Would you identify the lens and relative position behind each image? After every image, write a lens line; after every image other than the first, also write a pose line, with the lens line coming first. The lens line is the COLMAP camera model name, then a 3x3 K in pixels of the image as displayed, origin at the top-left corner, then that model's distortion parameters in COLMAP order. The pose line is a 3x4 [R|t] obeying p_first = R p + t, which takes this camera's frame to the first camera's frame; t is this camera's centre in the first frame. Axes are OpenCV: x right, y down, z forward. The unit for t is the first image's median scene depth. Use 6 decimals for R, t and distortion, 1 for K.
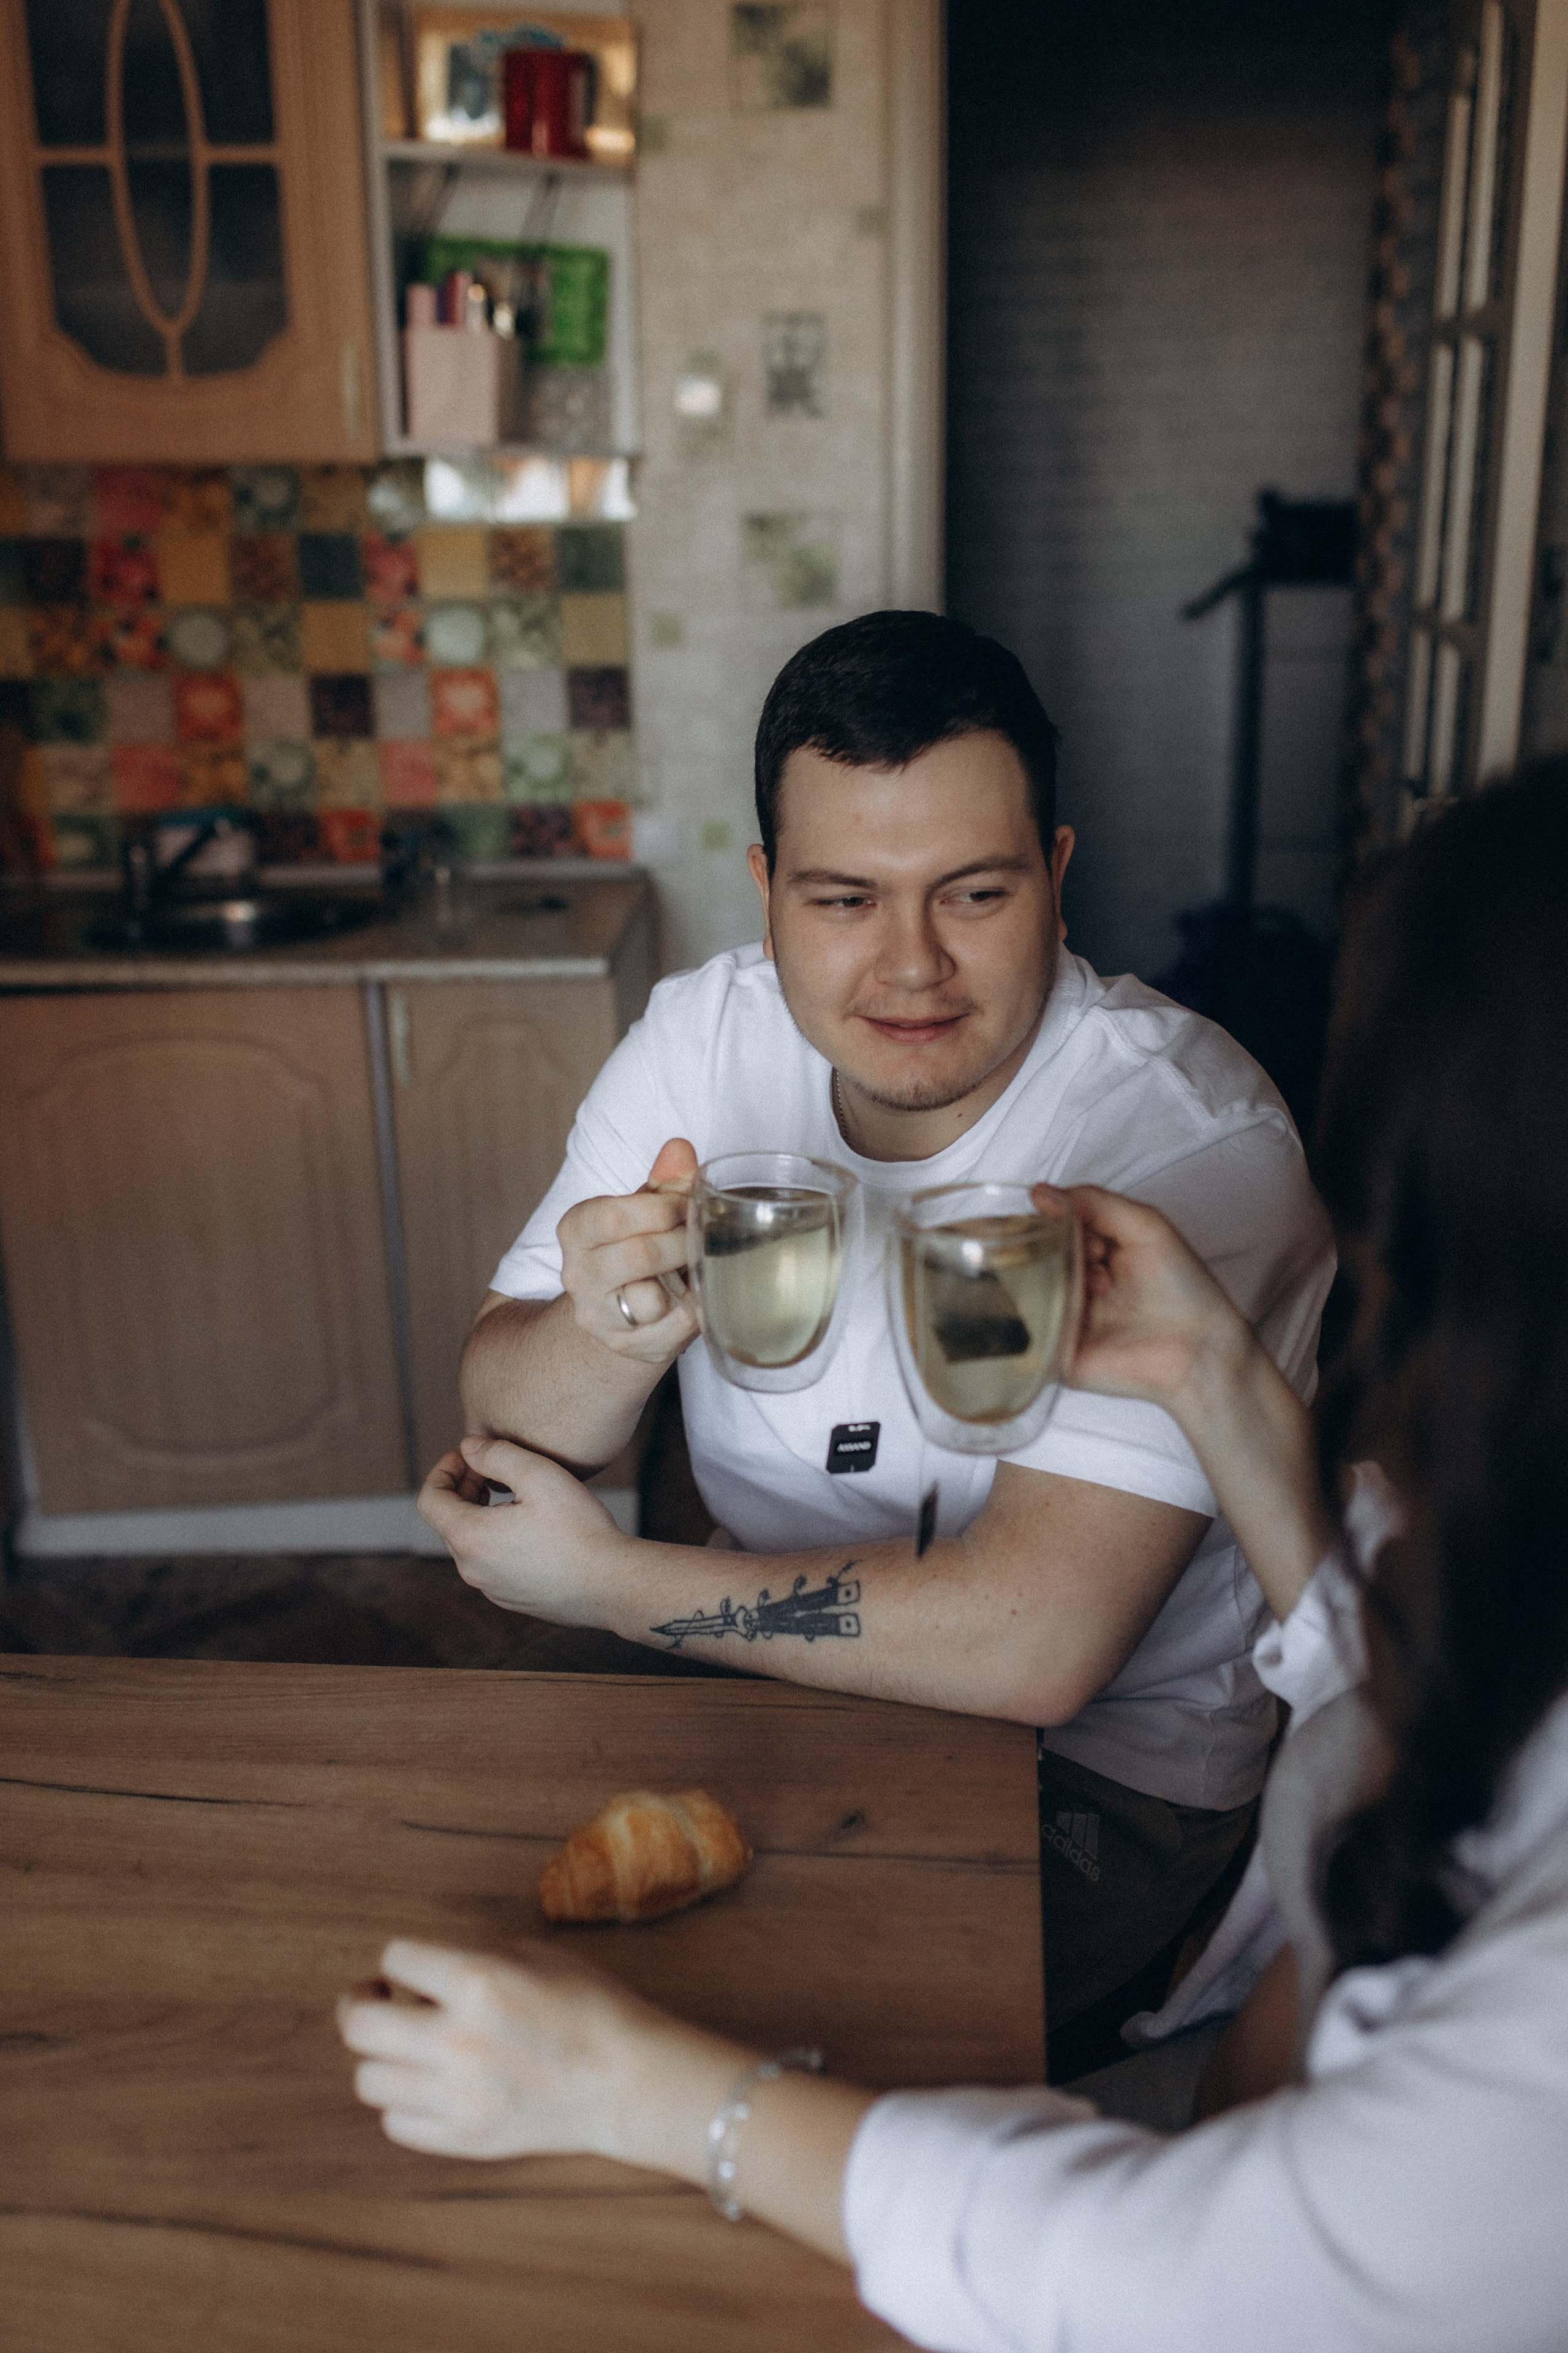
lens RADIAL K [[2351.8, 0, 791.8], [0, 2351.8, 1226.6], [0, 0, 1]] dist [0.003084, 0.000000]
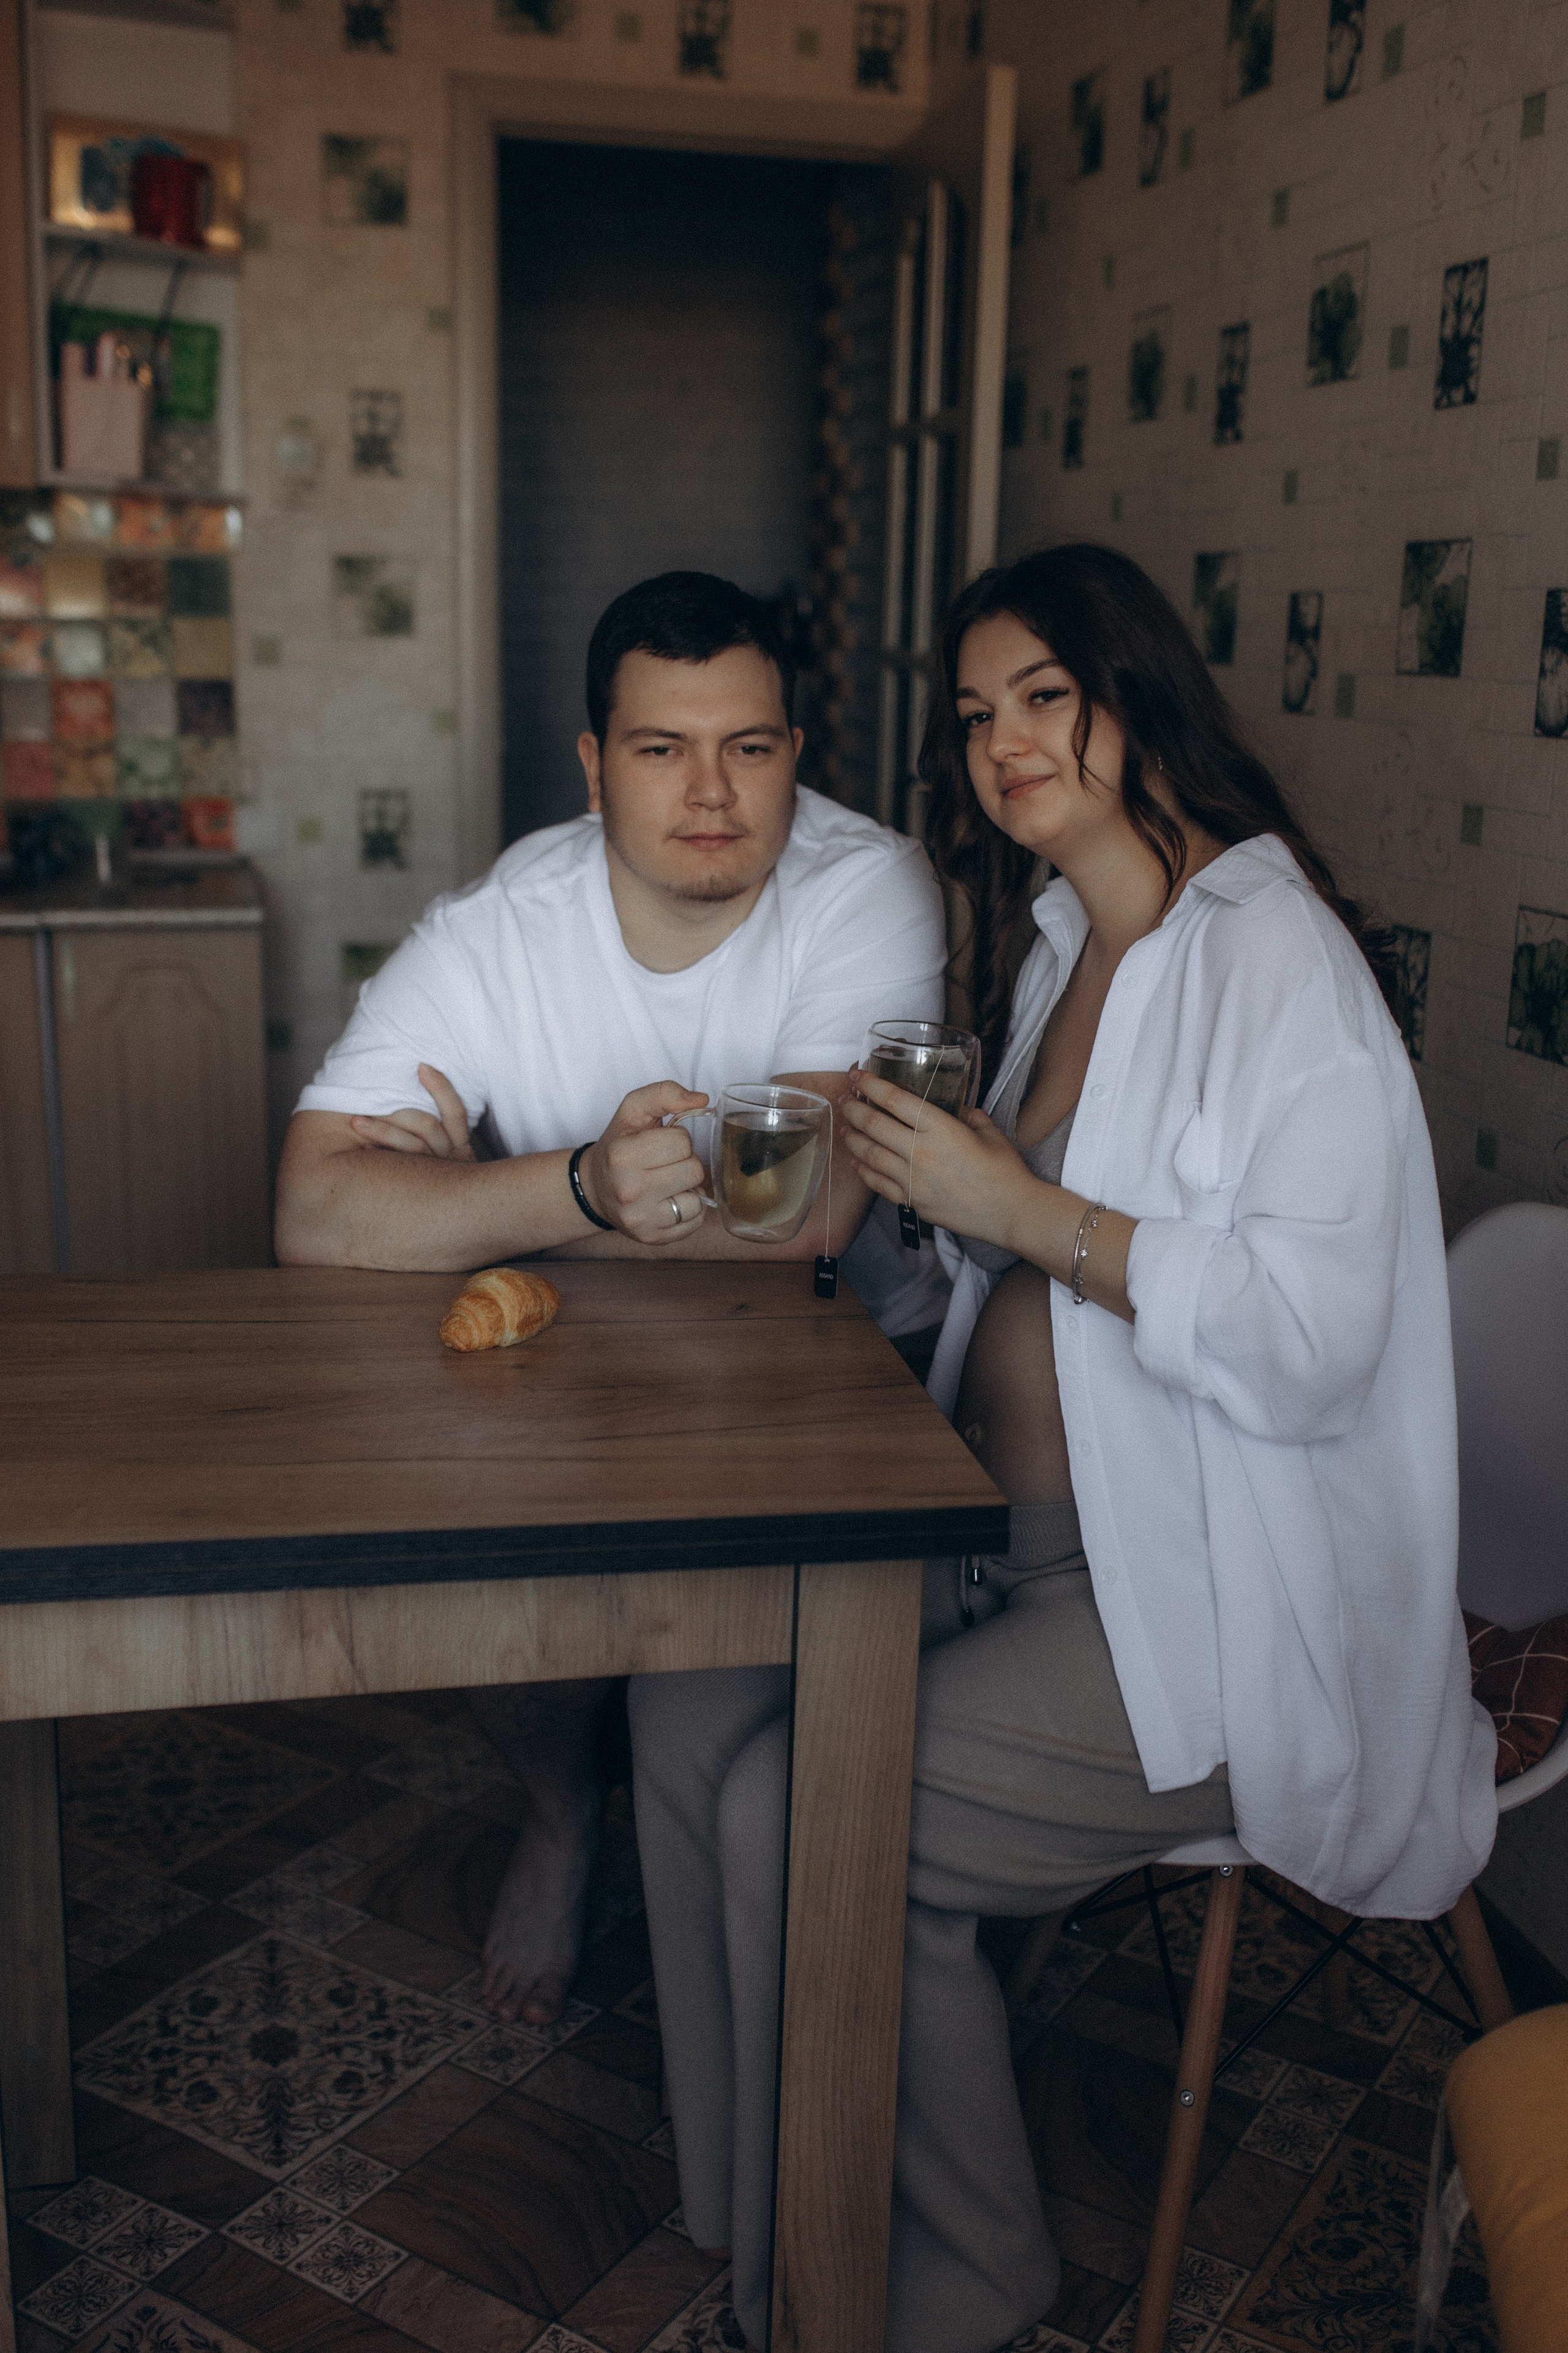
lens RADIAL K [[2351.8, 0, 807.3], [0, 2351.8, 1163.0], [0, 0, 1]] dist [0.003084, 0.000000]
pose [[0.963079, -0.022868, 0.268246, -0.117790], [0.041967, 0.996958, -0.065684, 0.088582], [-0.265928, 0.074516, 0.961109, -0.172208]]
